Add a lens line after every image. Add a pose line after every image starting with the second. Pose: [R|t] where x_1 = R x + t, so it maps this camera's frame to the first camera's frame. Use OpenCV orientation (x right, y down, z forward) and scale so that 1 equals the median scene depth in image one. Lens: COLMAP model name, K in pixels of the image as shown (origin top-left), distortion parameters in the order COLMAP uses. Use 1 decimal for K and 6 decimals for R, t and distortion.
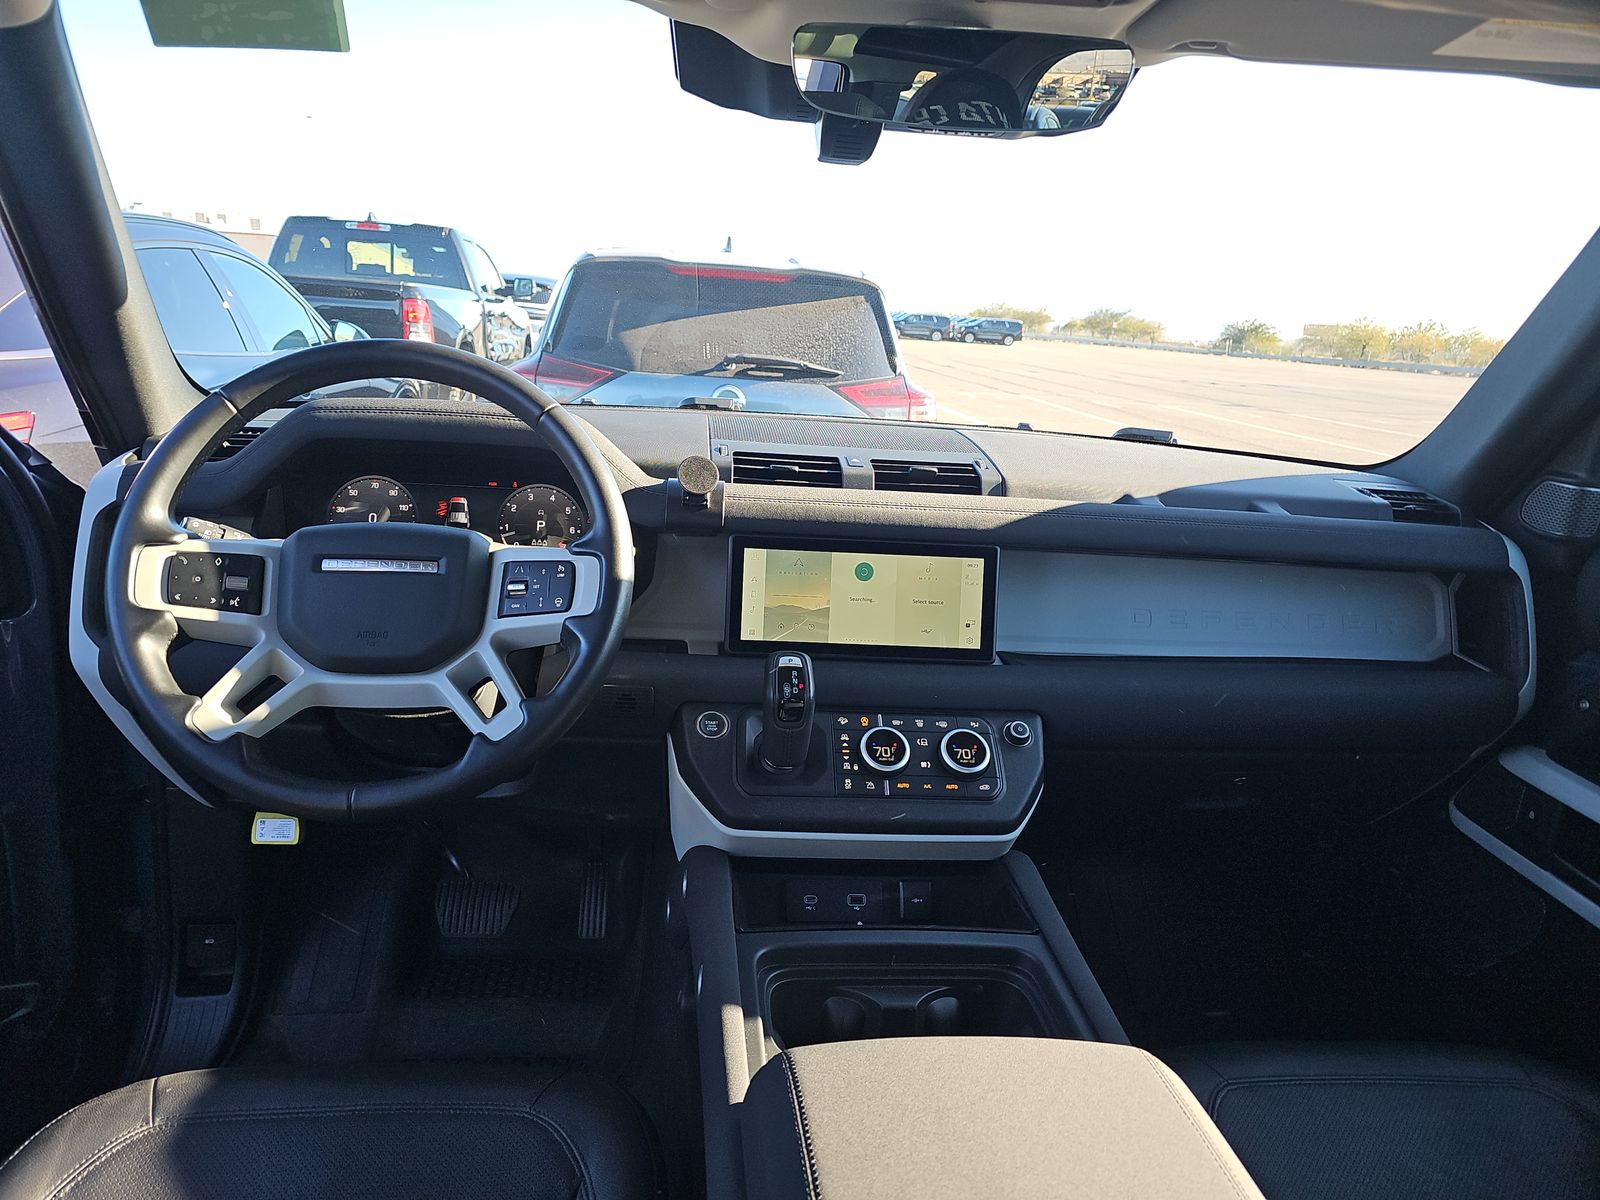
lens RADIAL K [[1081.0, 0, 794.2], [0, 1081.0, 647.8], [0, 0, 1]] dist [0.040397, -0.050792]
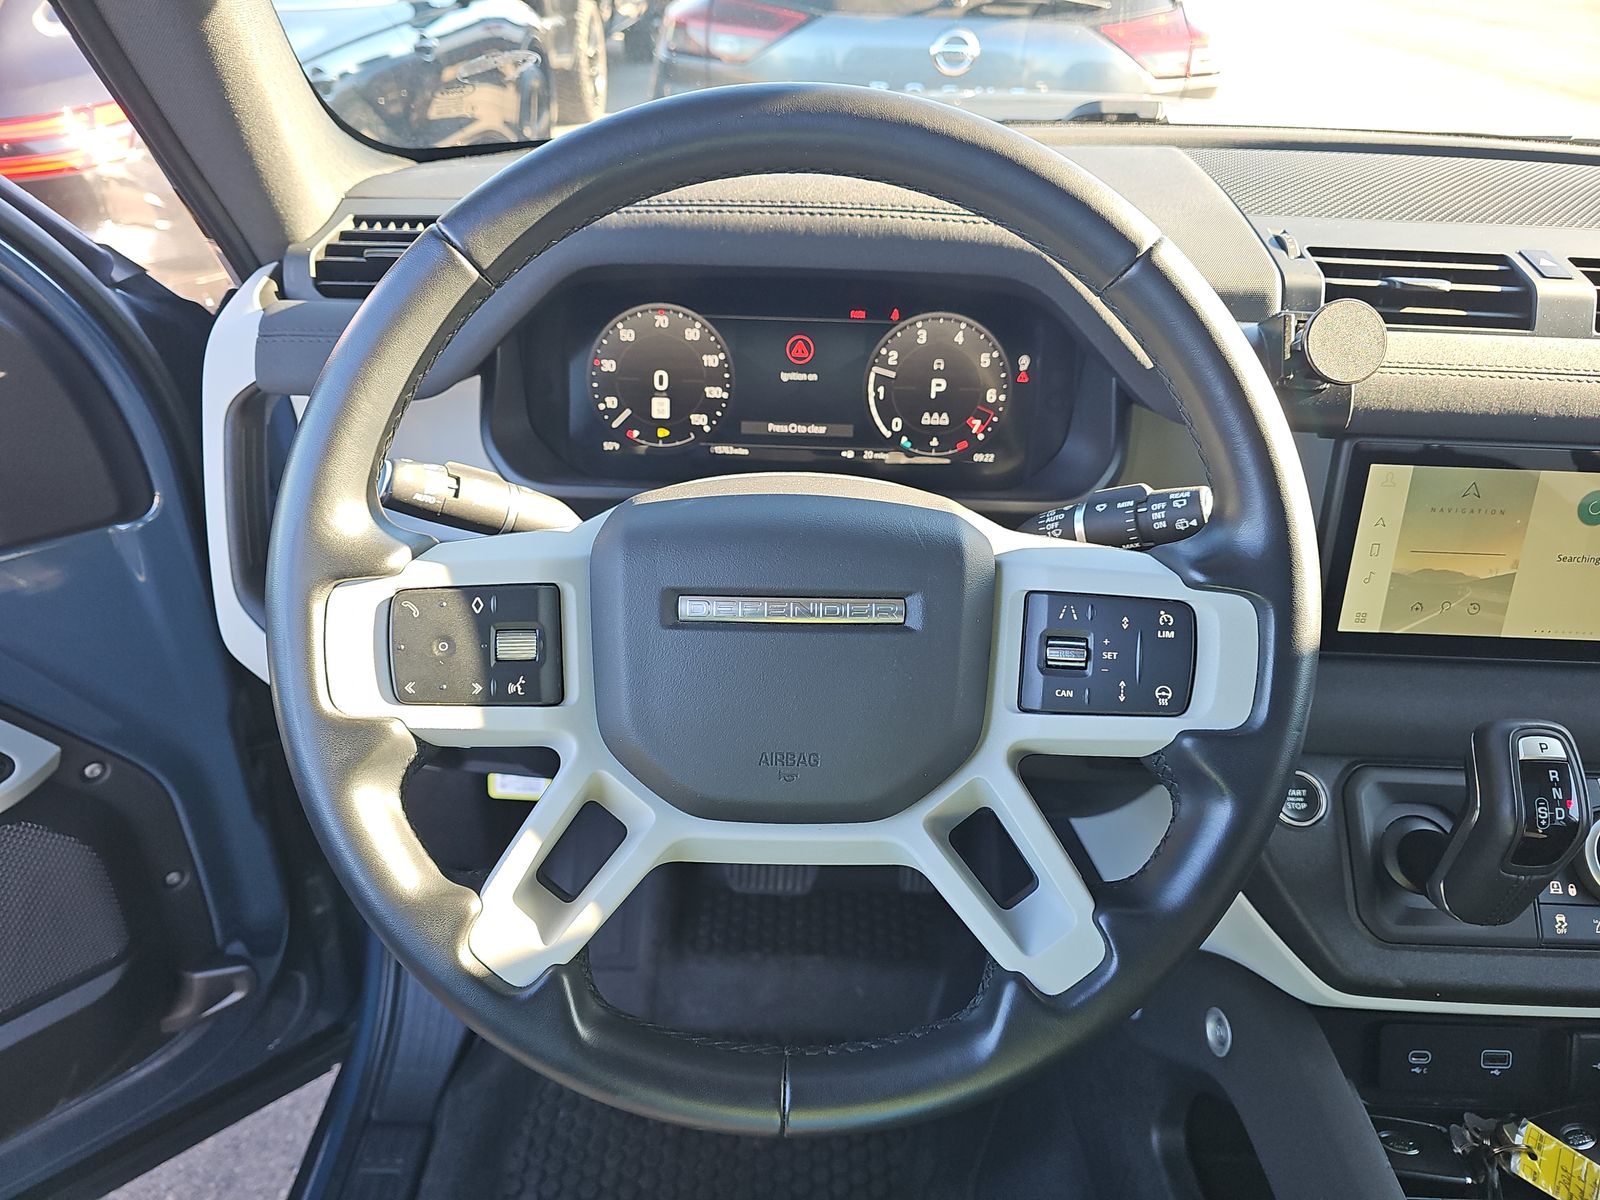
lens RADIAL K [[1081.0, 0, 794.2], [0, 1081.0, 647.8], [0, 0, 1]] dist [0.040397, -0.050792]
pose [[0.993106, 0.028658, -0.113661, -0.318723], [0.005523, 0.957137, 0.289584, -0.196750], [0.117088, -0.288215, 0.950380, 0.525941]]
